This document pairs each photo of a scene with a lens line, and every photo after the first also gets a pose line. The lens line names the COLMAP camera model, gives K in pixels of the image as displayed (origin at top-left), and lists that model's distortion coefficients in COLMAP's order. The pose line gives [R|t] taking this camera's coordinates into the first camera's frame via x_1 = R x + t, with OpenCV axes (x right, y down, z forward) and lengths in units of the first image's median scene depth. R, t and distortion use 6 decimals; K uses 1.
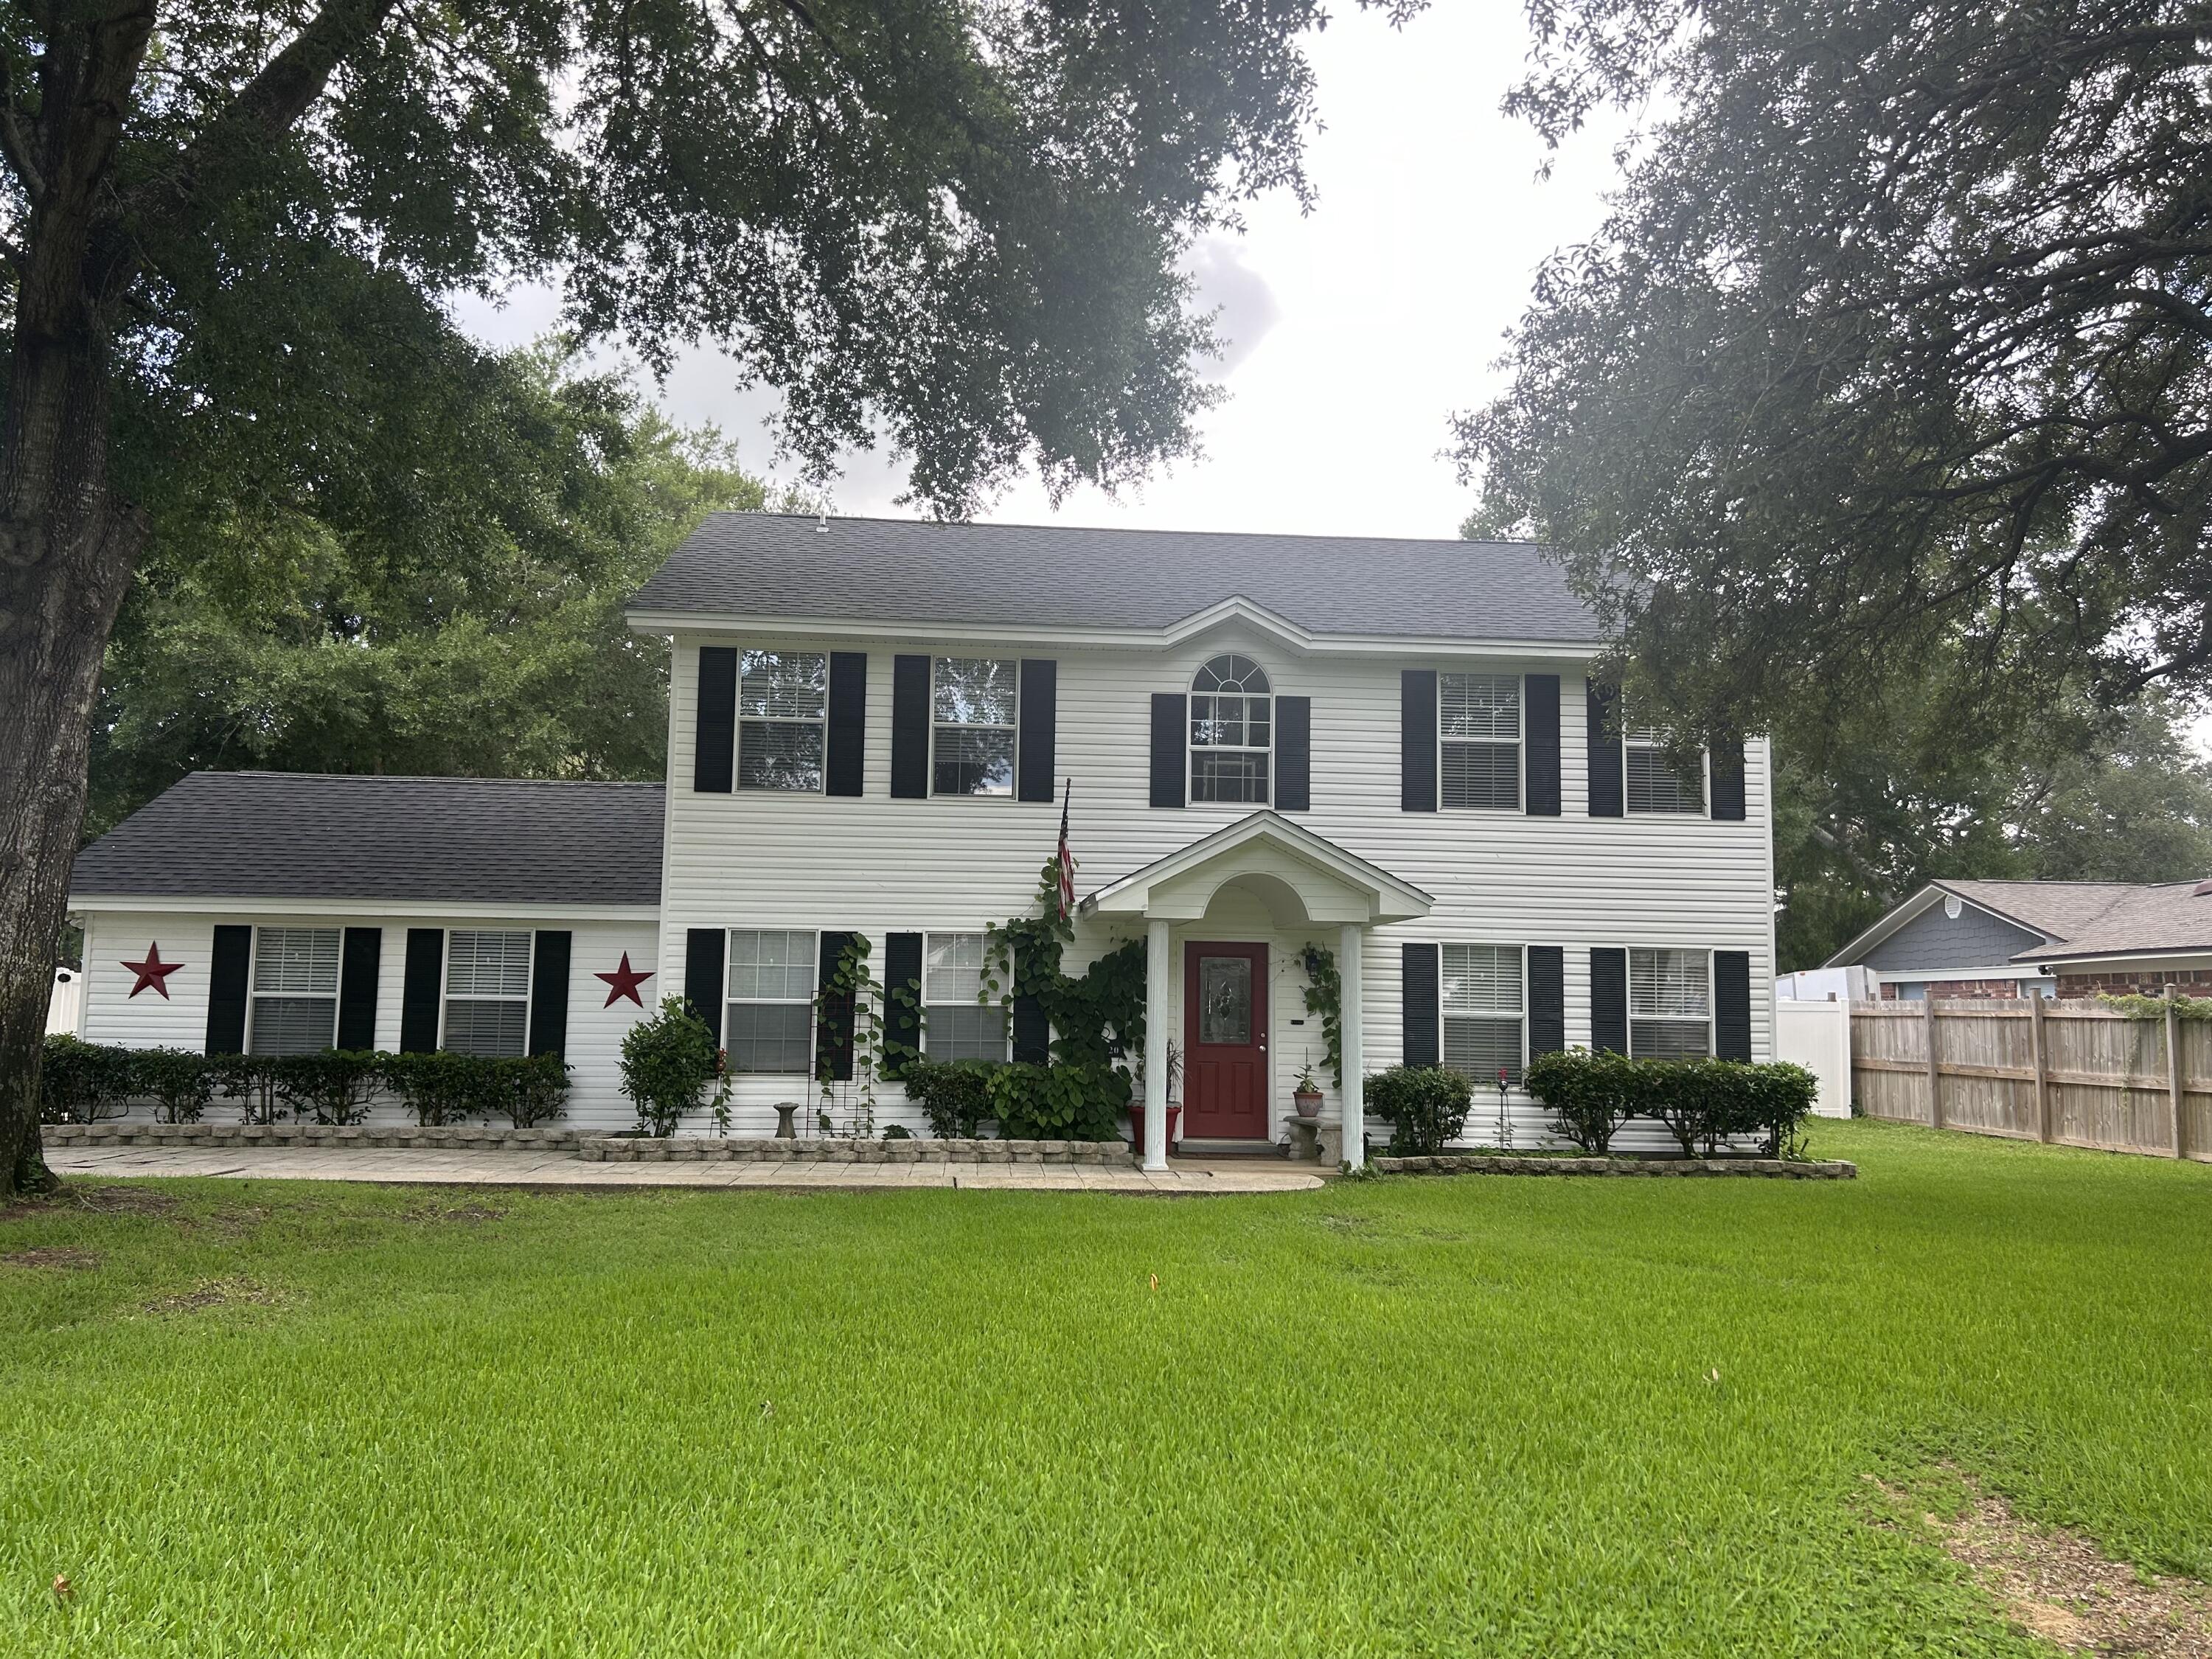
lens RADIAL K [[1526.5, 0, 1202.2], [0, 1526.5, 845.4], [0, 0, 1]] dist [0.007262, 0.003345]
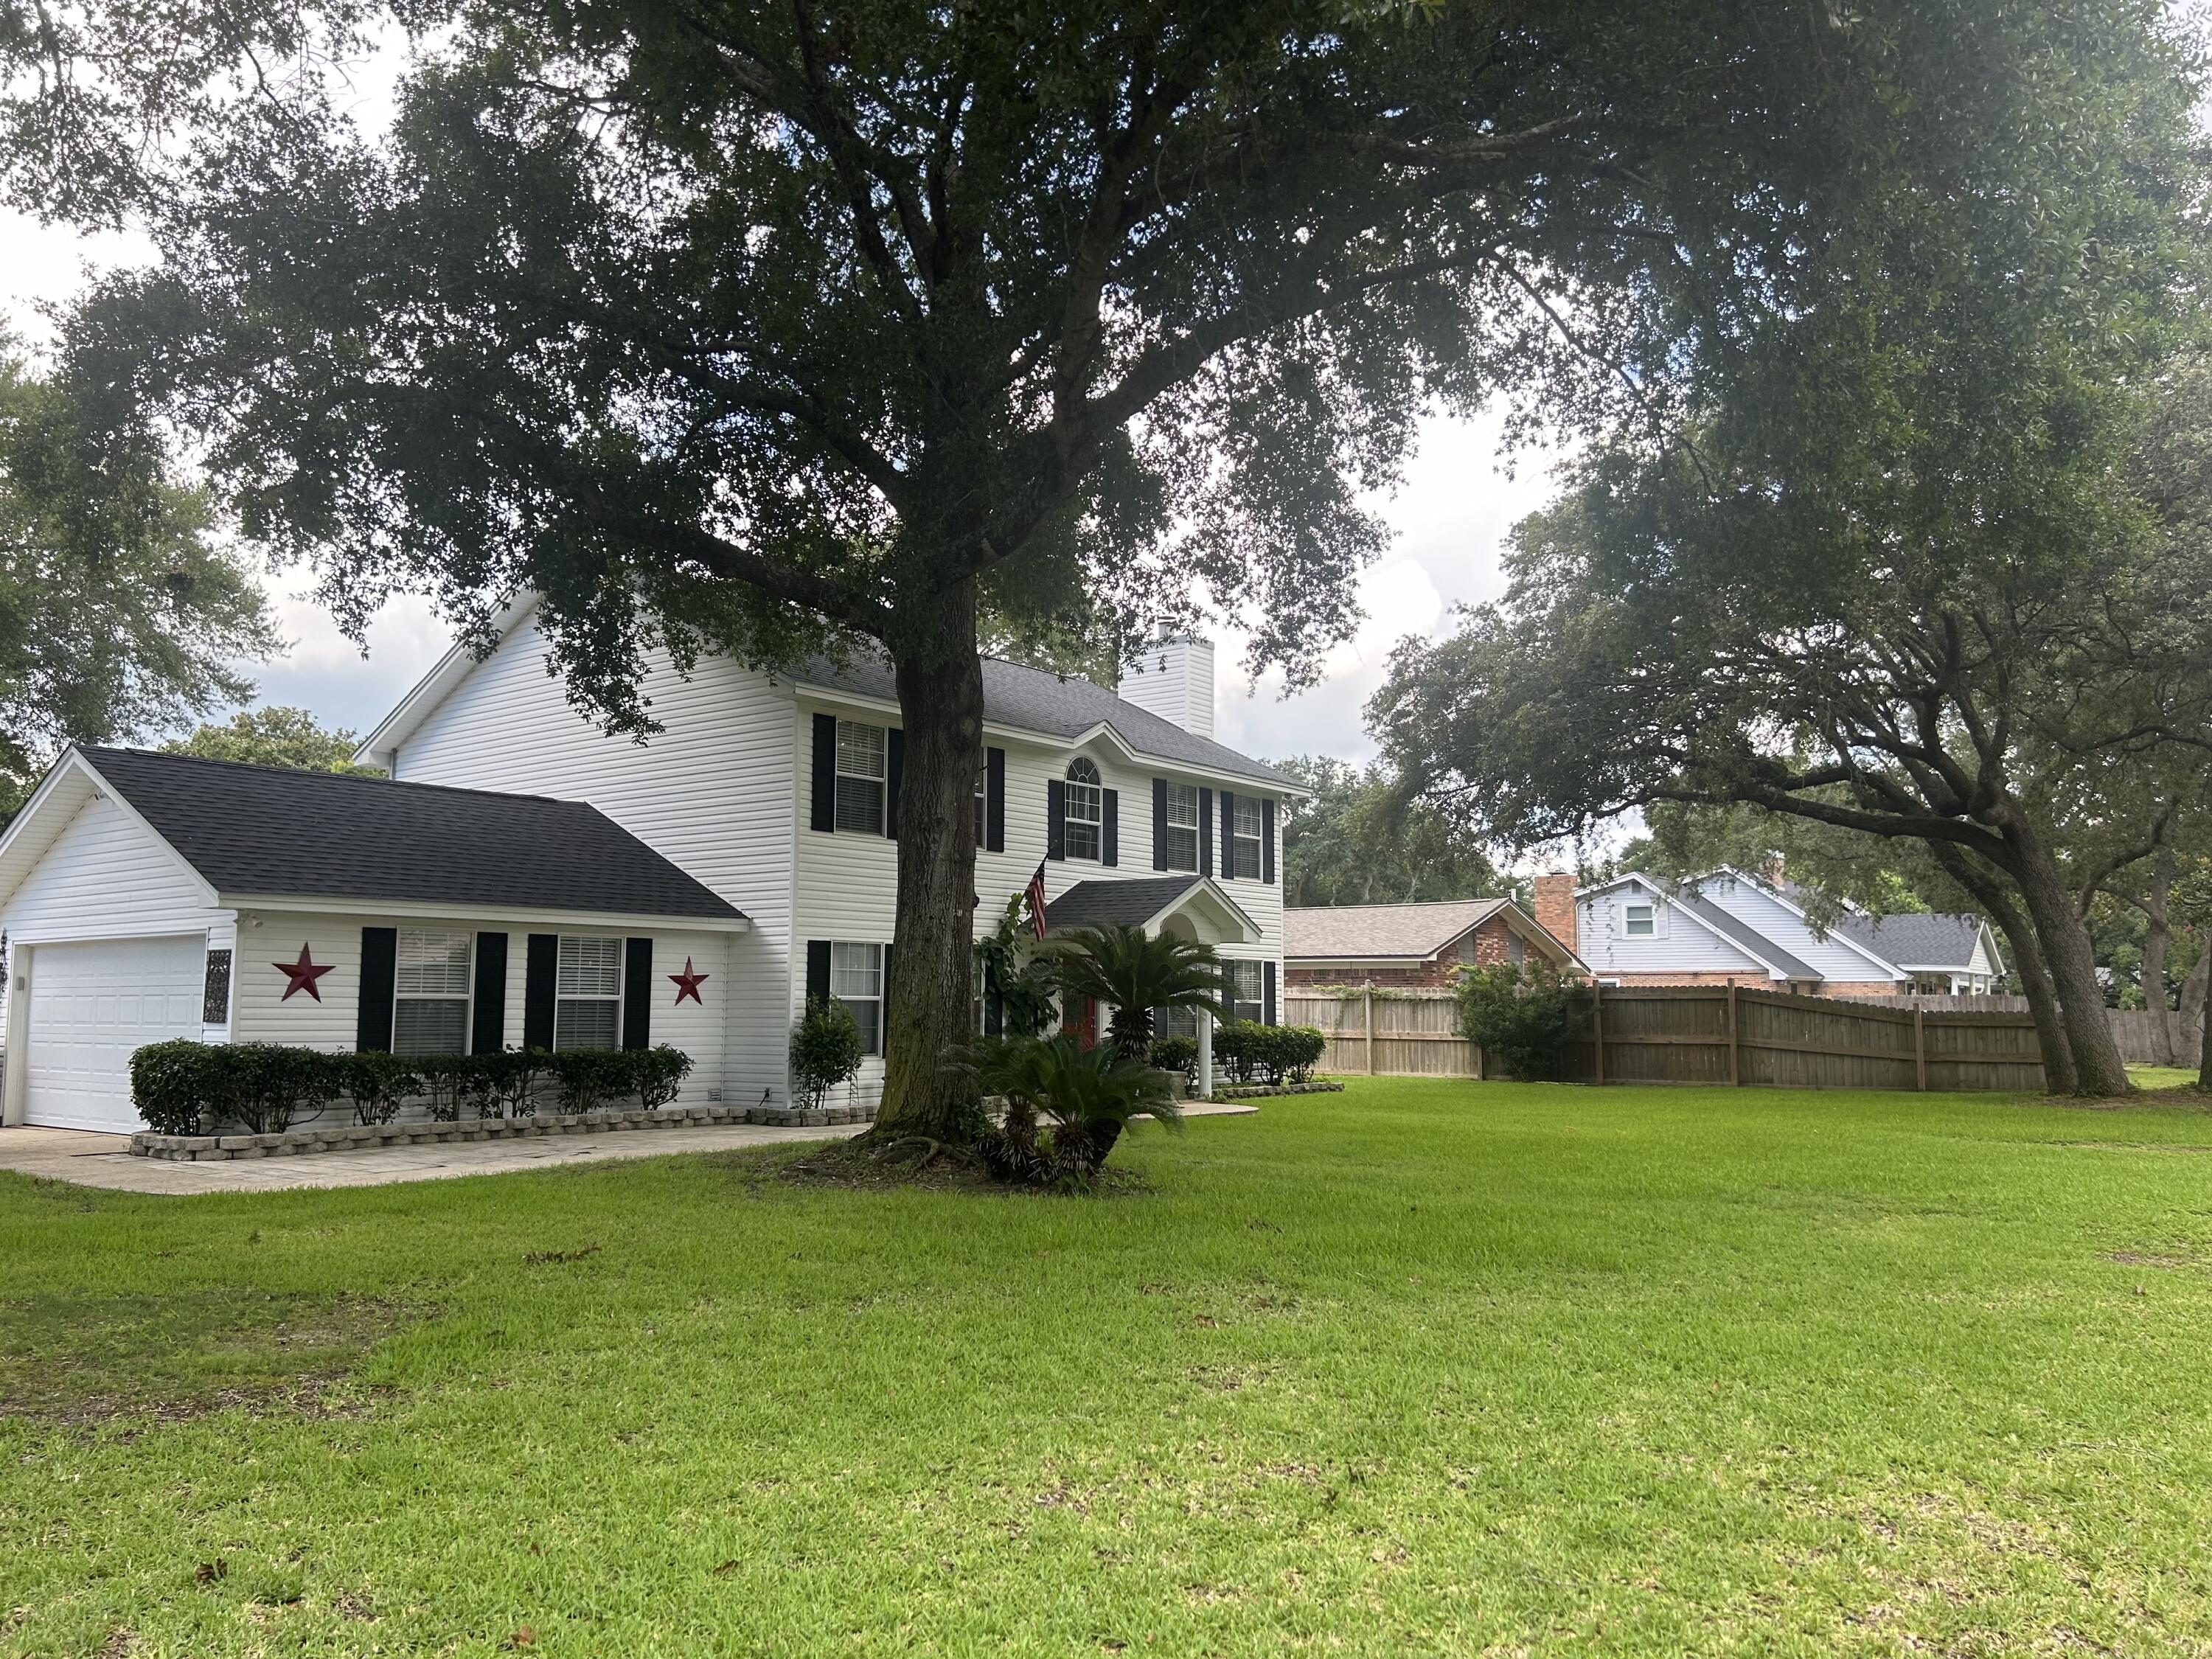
lens RADIAL K [[1526.5, 0, 1202.2], [0, 1526.5, 845.4], [0, 0, 1]] dist [0.007262, 0.003345]
pose [[0.669451, 0.064433, 0.740057, -0.991396], [-0.077139, 0.996875, -0.017013, -0.025197], [-0.738840, -0.045698, 0.672329, -0.066031]]
